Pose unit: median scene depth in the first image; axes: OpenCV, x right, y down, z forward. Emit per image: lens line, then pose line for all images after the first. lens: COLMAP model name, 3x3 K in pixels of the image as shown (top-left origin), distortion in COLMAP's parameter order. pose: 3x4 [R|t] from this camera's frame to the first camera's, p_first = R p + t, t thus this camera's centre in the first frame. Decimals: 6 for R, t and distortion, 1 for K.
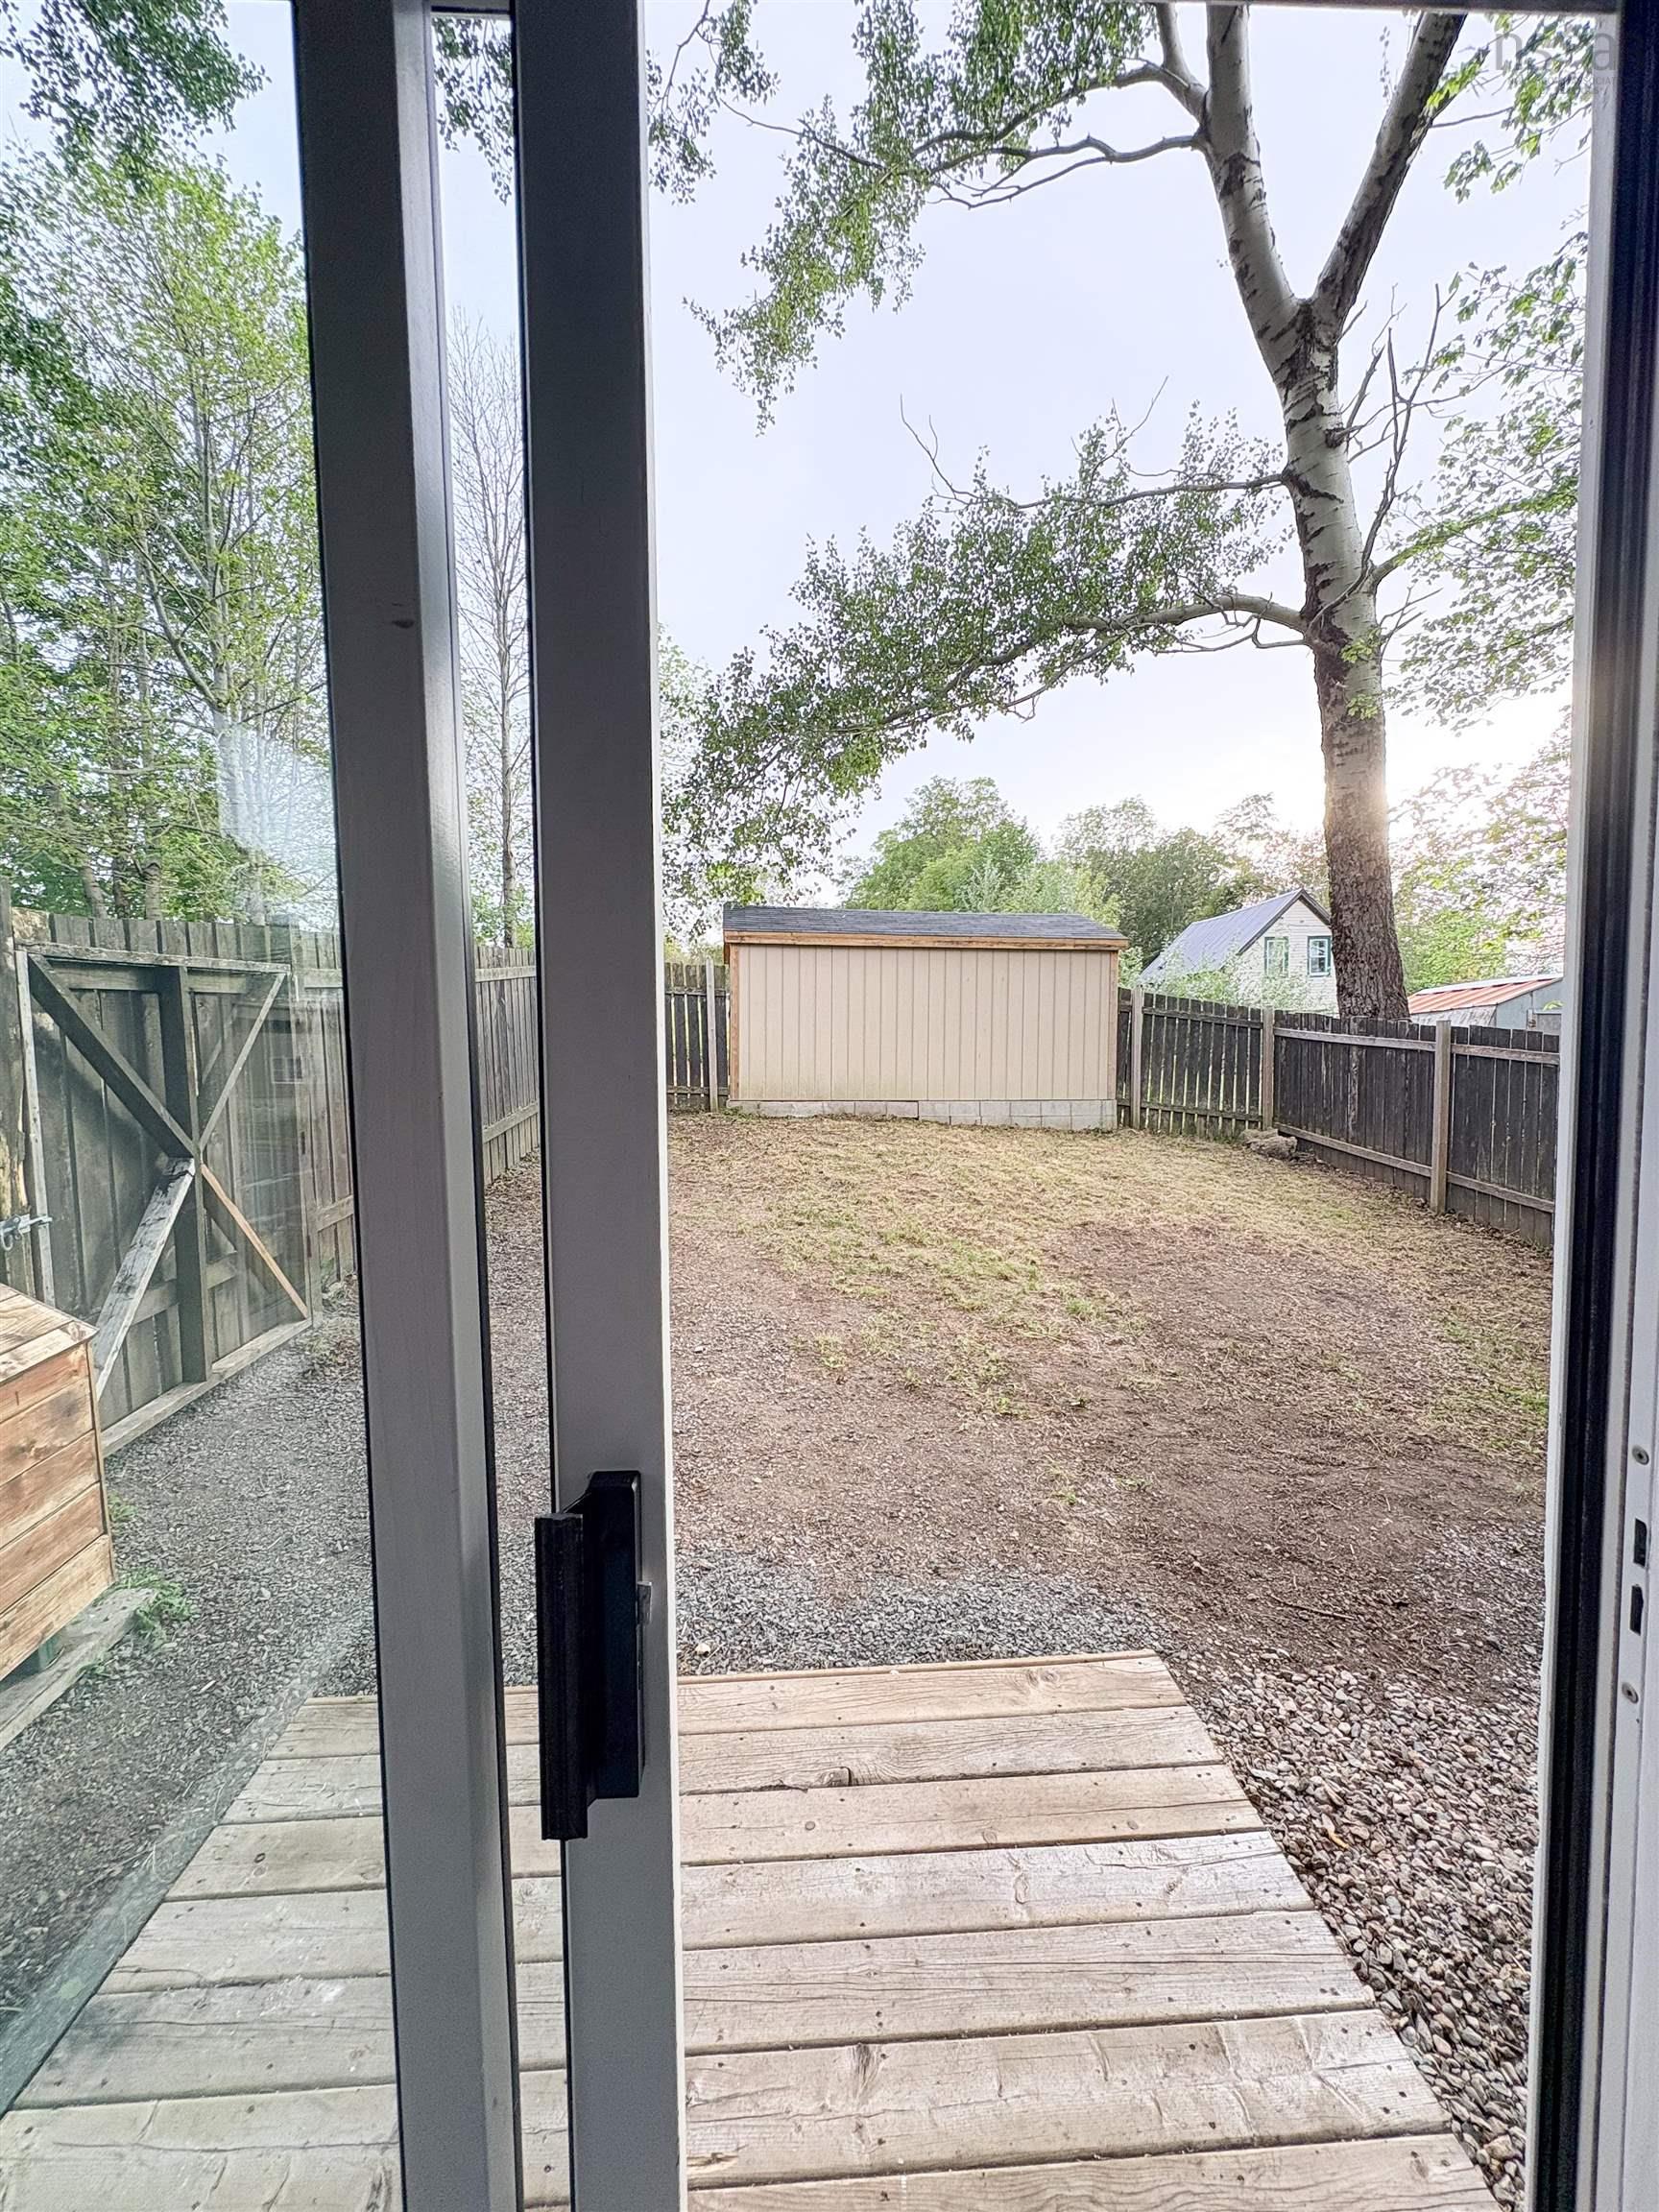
lens RADIAL K [[876.2, 0, 836.7], [0, 876.2, 1109.7], [0, 0, 1]] dist [0.011236, 0.000345]
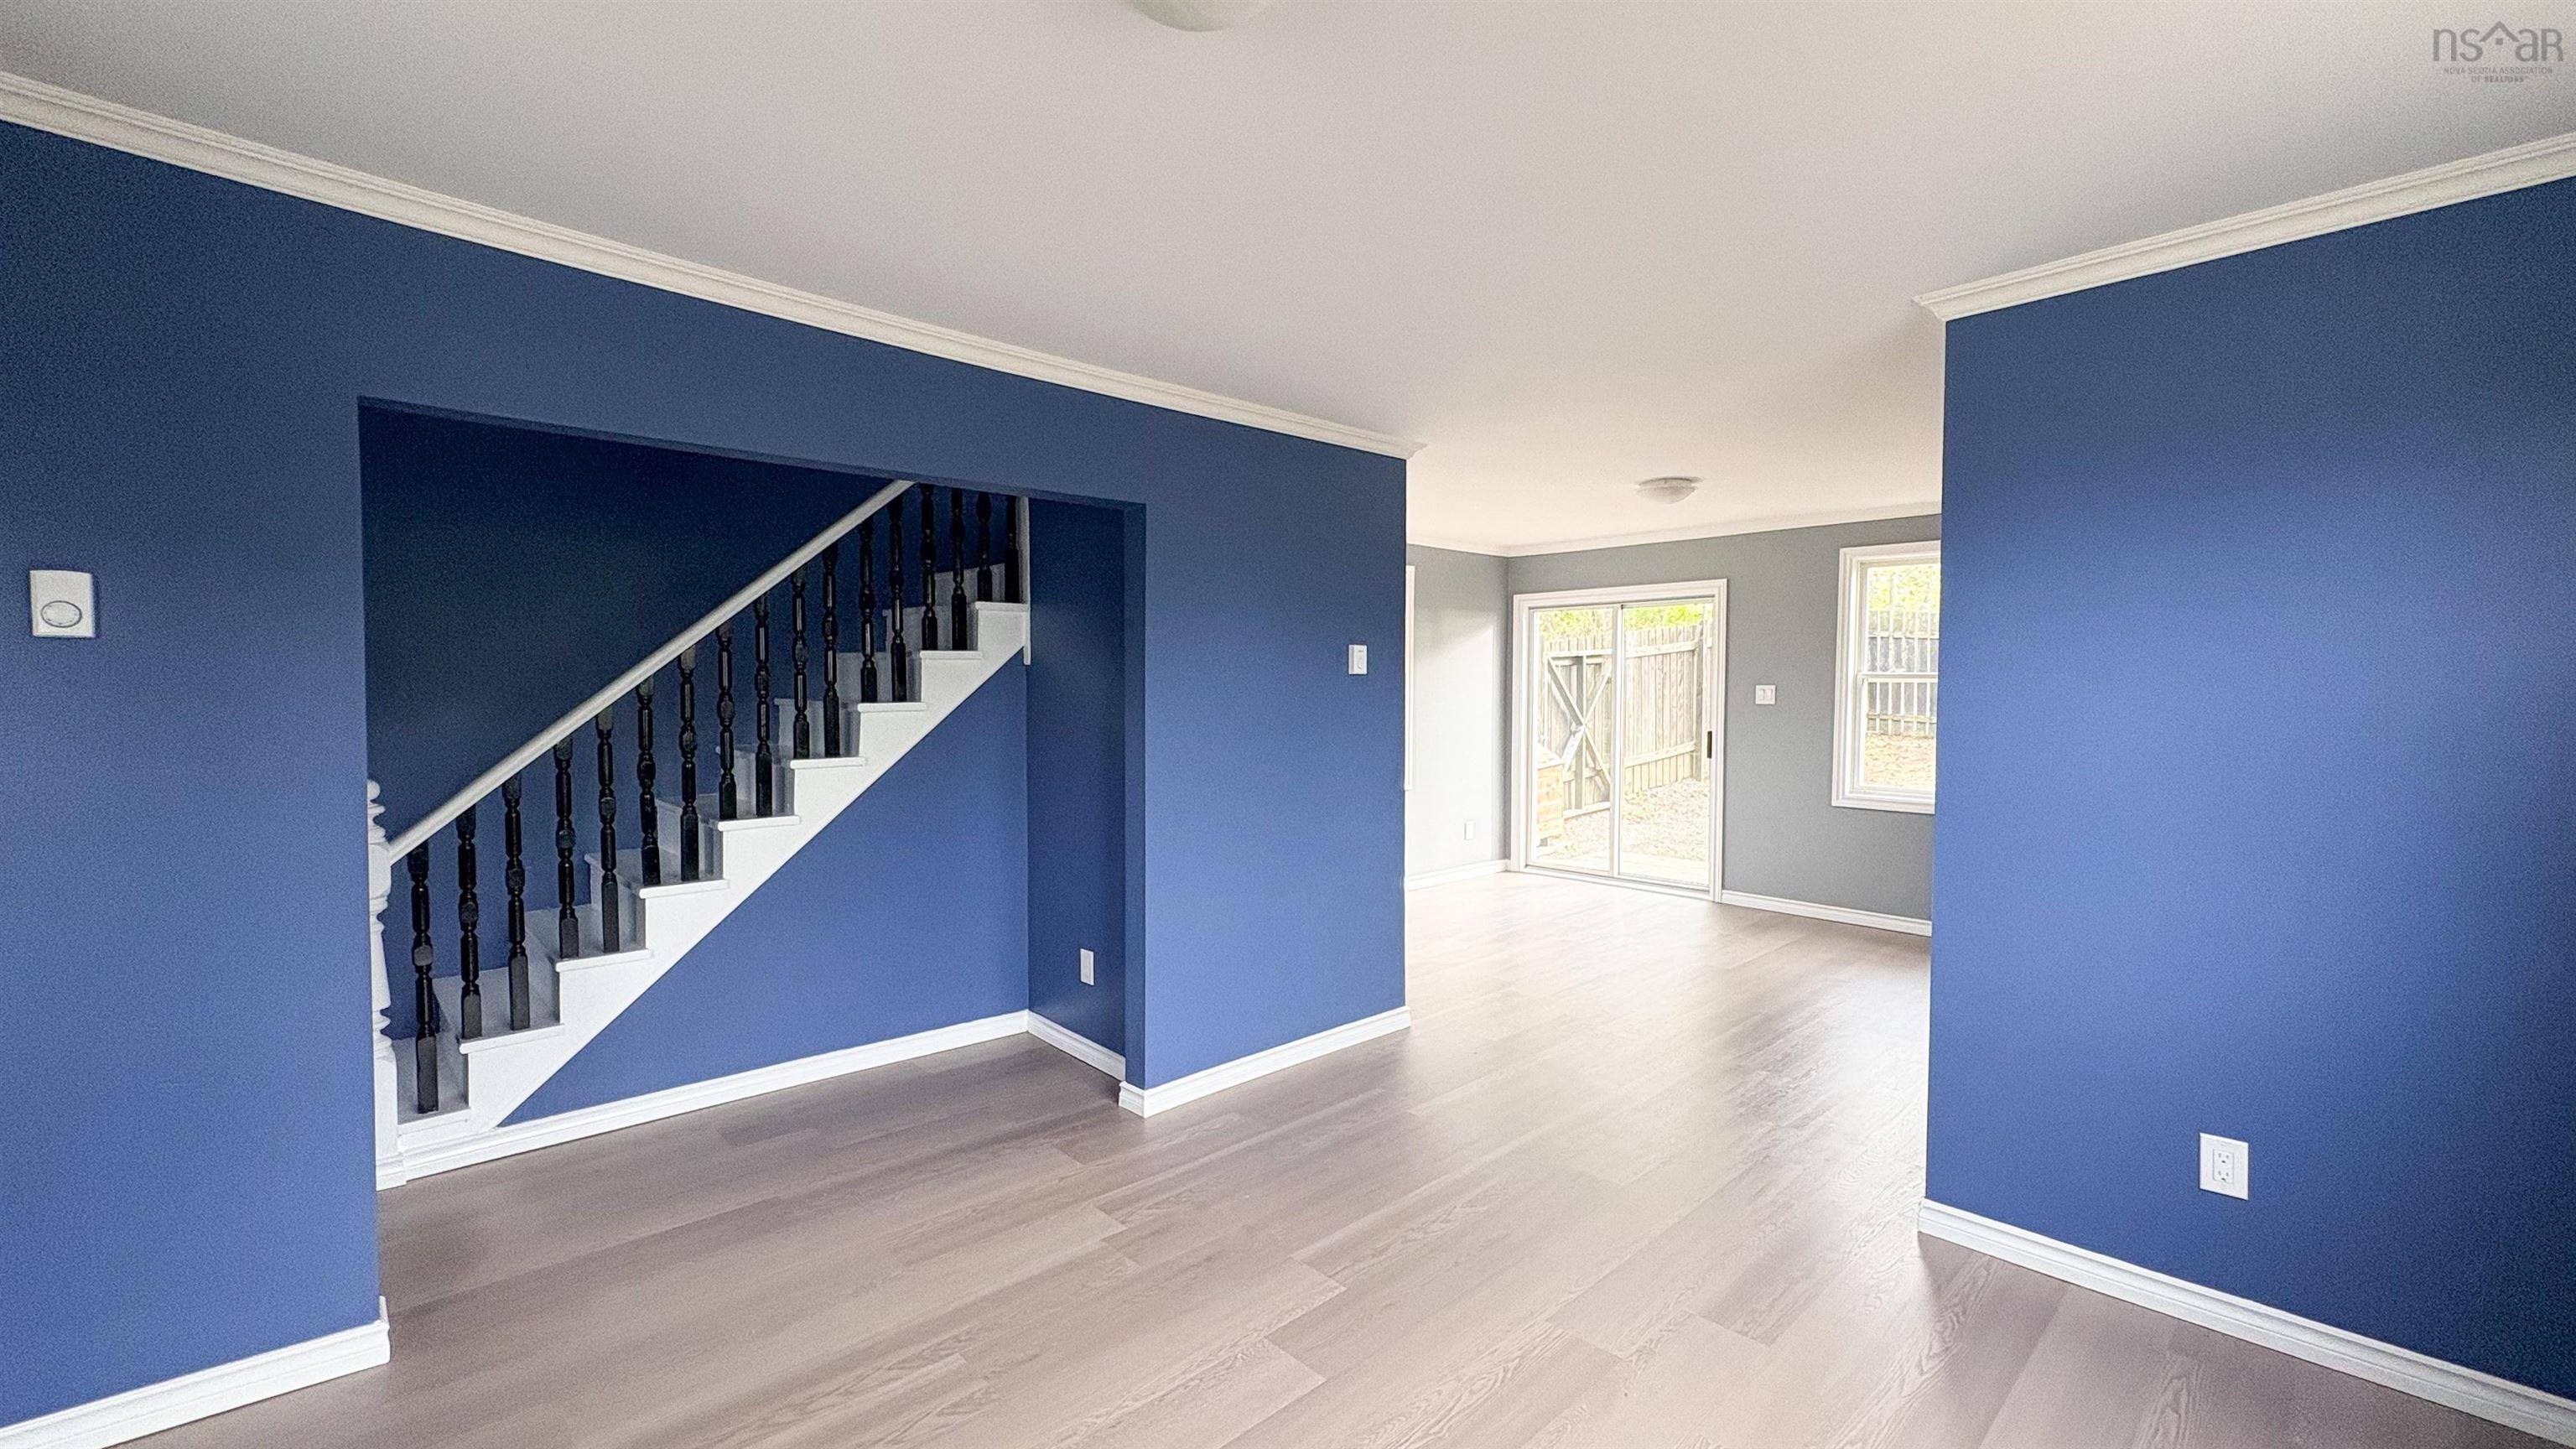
lens RADIAL K [[1018.3, 0, 1289.4], [0, 1018.3, 726.7], [0, 0, 1]] dist [0.003612, -0.000376]
pose [[0.625899, 0.046952, -0.778489, 0.813542], [-0.061623, 0.998043, 0.010648, 0.057664], [0.777466, 0.041308, 0.627567, -1.187828]]
